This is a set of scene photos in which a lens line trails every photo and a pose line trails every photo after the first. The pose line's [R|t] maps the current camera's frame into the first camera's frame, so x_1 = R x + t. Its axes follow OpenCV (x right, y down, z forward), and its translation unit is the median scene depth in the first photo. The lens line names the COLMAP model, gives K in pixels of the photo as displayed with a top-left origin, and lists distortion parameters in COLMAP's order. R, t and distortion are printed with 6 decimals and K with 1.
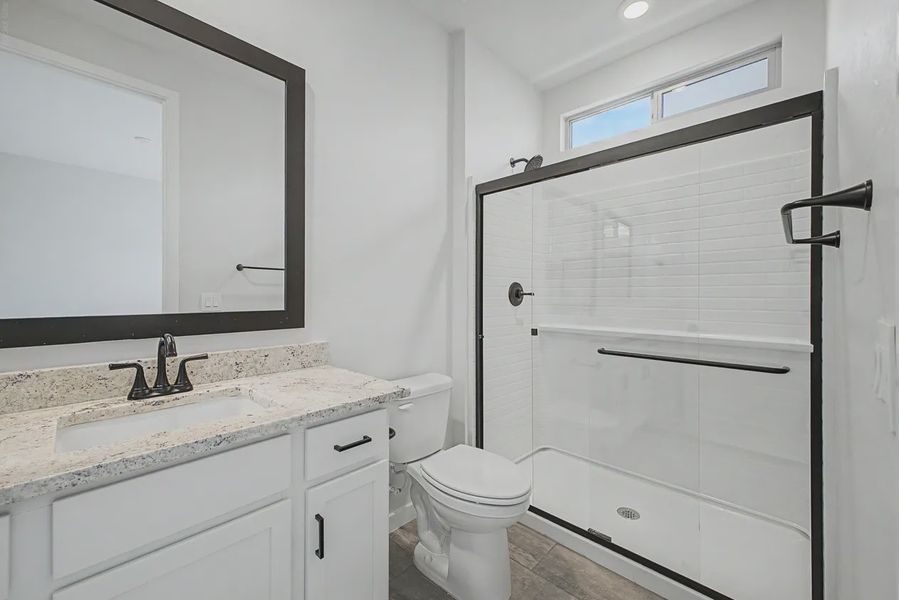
lens RADIAL K [[356.5, 0, 449.5], [0, 356.5, 300.0], [0, 0, 1]] dist [0.002317, 0.000125]
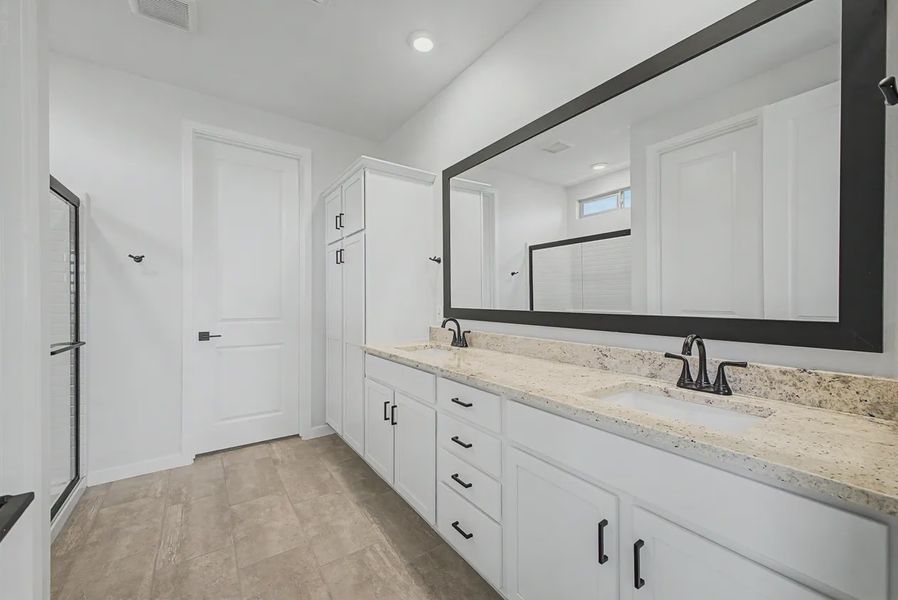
lens RADIAL K [[356.1, 0, 449.0], [0, 356.1, 300.0], [0, 0, 1]] dist [0.002317, 0.000125]
pose [[-0.198657, 0.007713, -0.980039, 0.428332], [-0.018732, 0.999756, 0.011665, -0.009863], [0.979890, 0.020675, -0.198464, 0.461602]]
